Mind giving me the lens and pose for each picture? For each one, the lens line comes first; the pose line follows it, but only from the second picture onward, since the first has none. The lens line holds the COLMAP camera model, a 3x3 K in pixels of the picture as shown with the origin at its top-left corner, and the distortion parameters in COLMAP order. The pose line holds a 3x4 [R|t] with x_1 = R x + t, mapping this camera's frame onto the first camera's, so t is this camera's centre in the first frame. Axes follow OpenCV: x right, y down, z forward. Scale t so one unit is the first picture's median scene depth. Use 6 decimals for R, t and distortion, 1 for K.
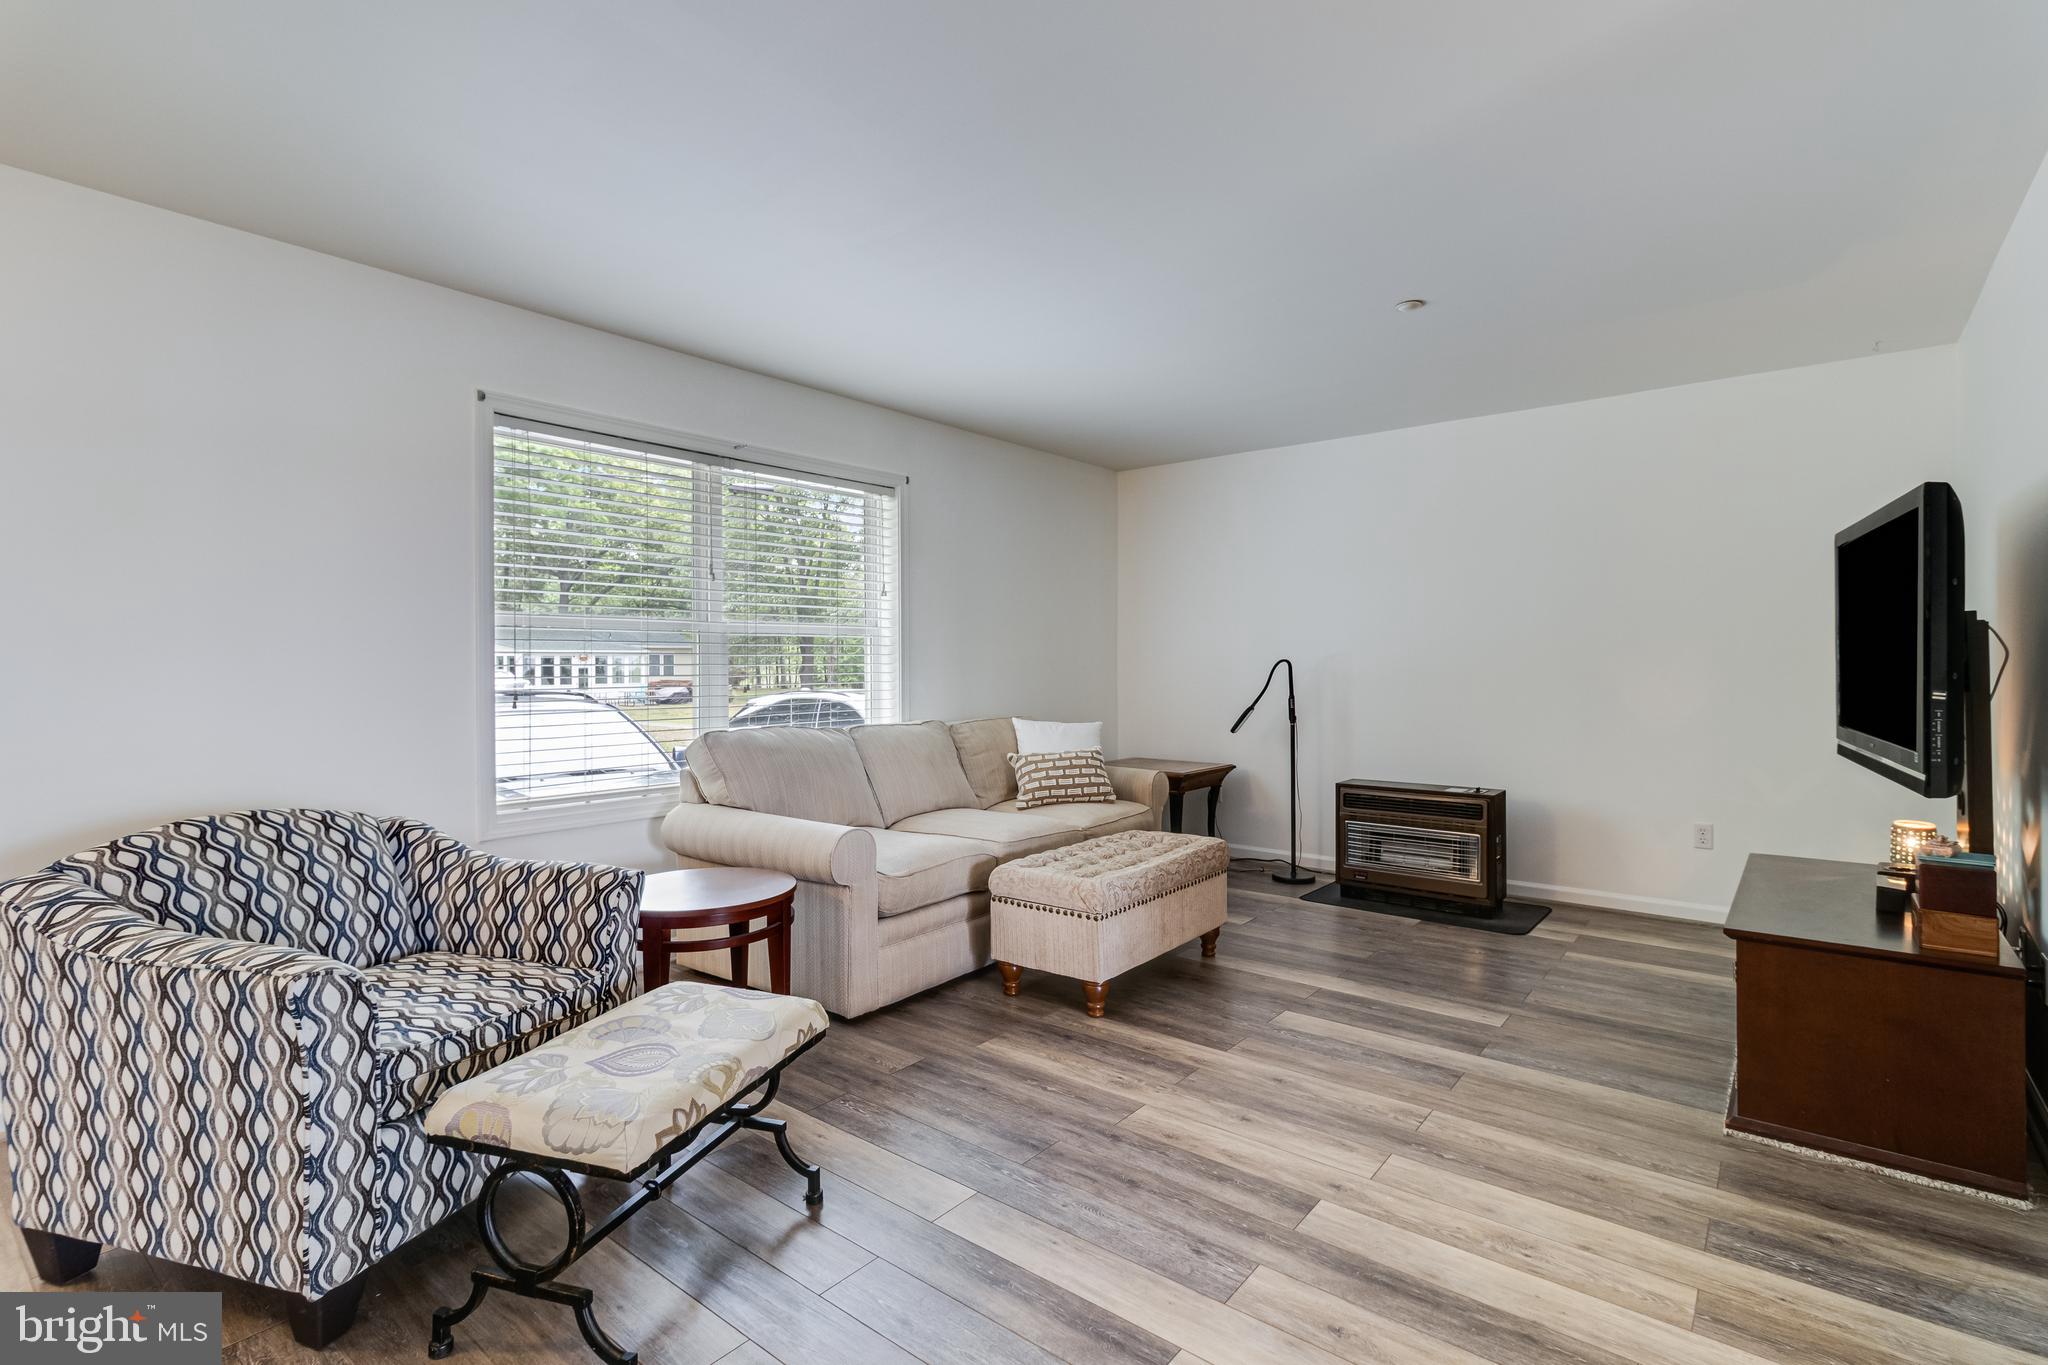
lens RADIAL K [[955.6, 0, 1031.2], [0, 955.6, 665.5], [0, 0, 1]] dist [0.001188, 0.000299]
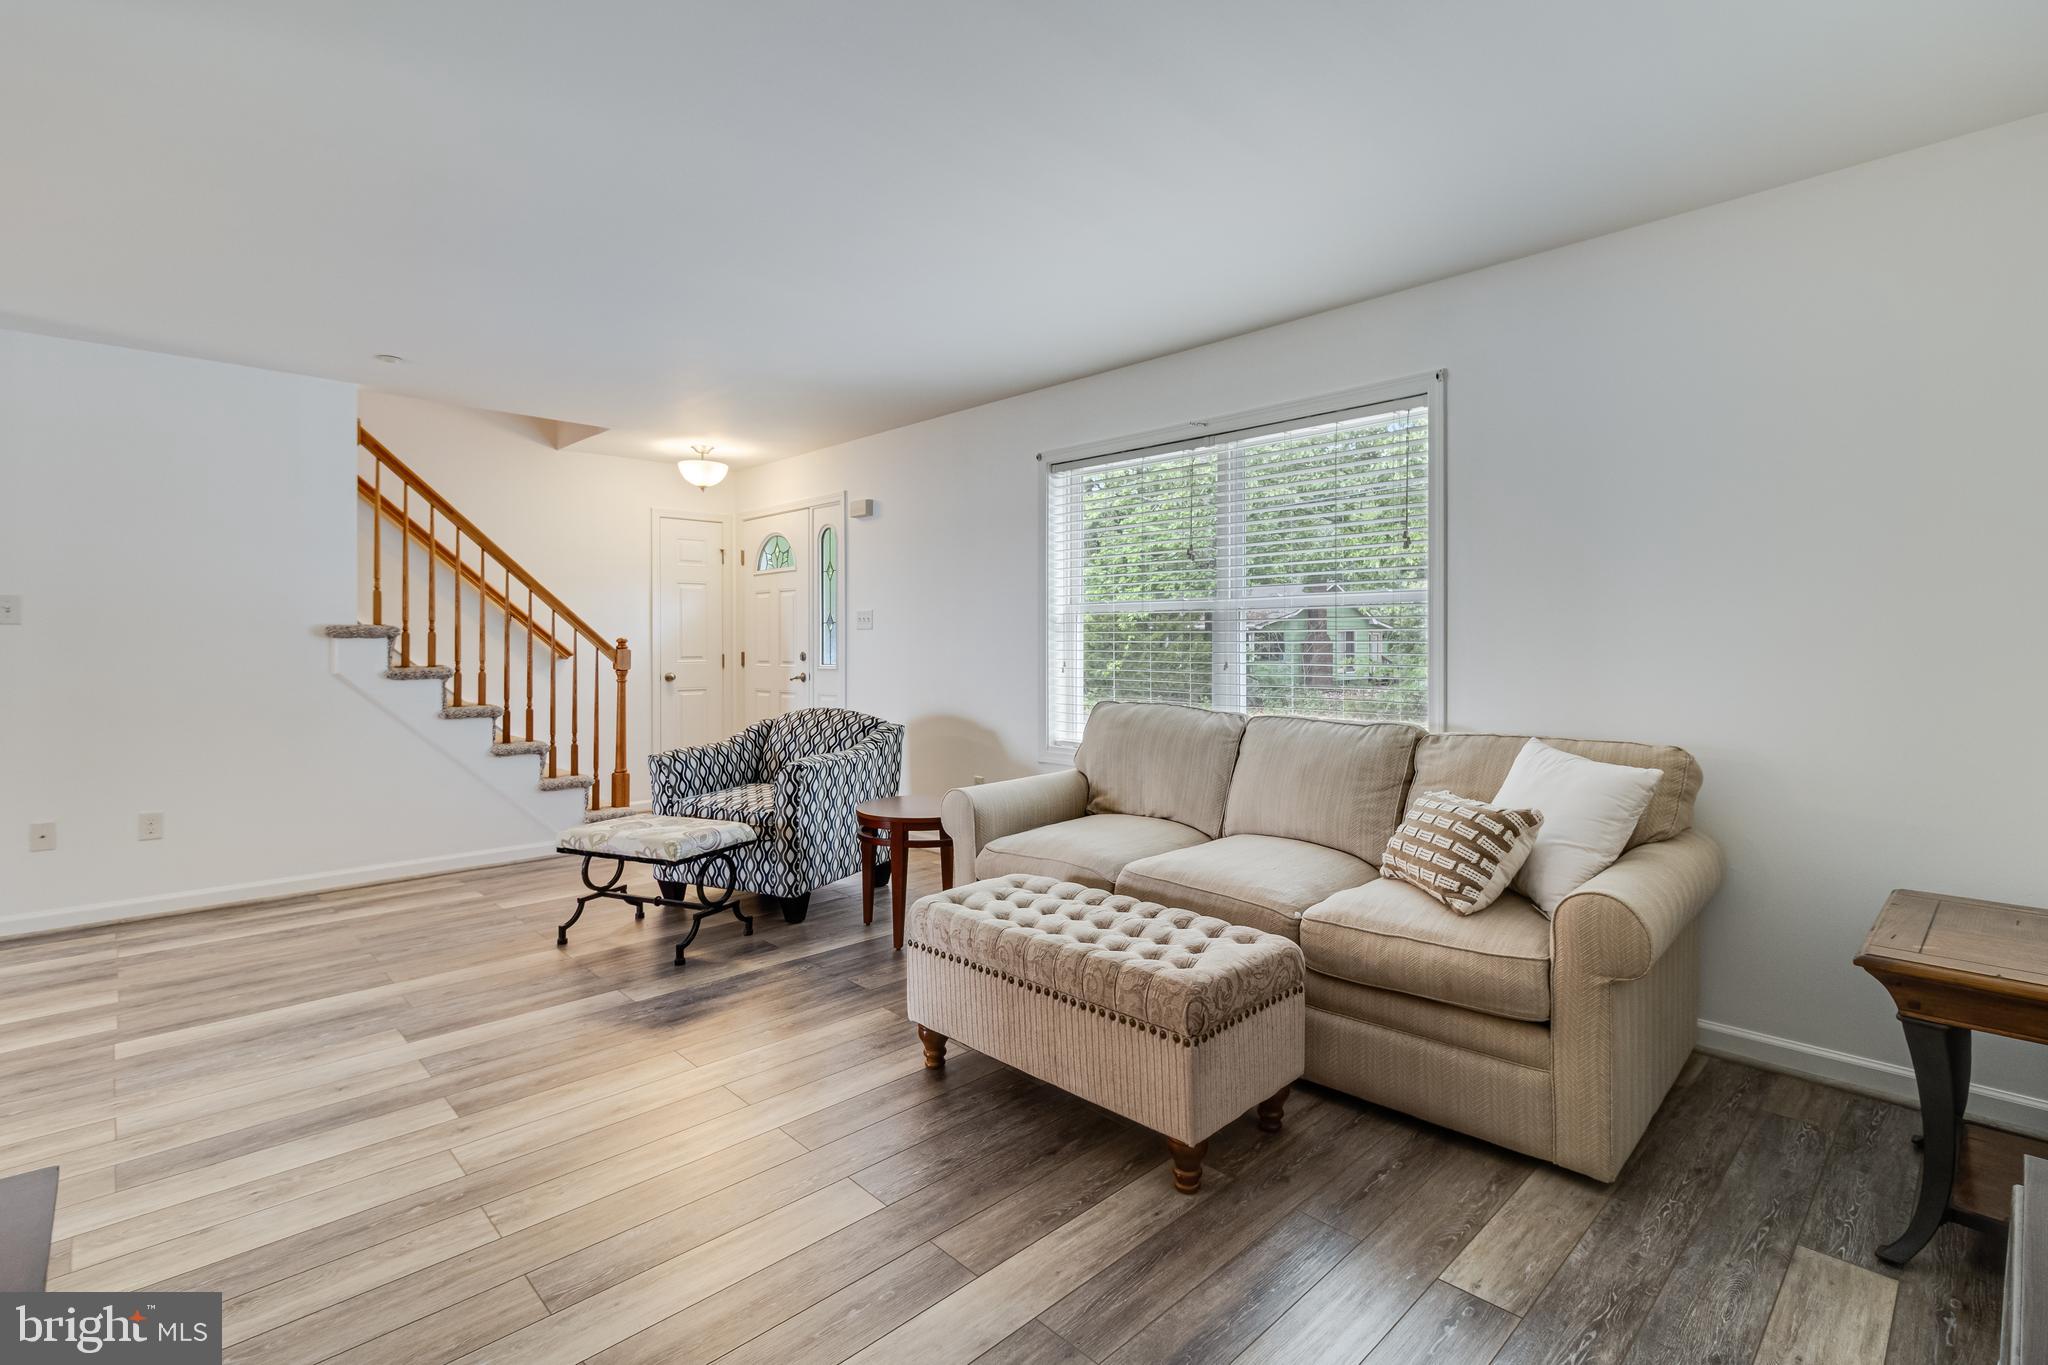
lens RADIAL K [[944.7, 0, 1030.9], [0, 944.7, 677.6], [0, 0, 1]] dist [0.005103, -0.000379]
pose [[-0.118825, 0.039053, -0.992147, 1.219812], [-0.003157, 0.999206, 0.039709, -0.005108], [0.992910, 0.007851, -0.118608, 1.672354]]
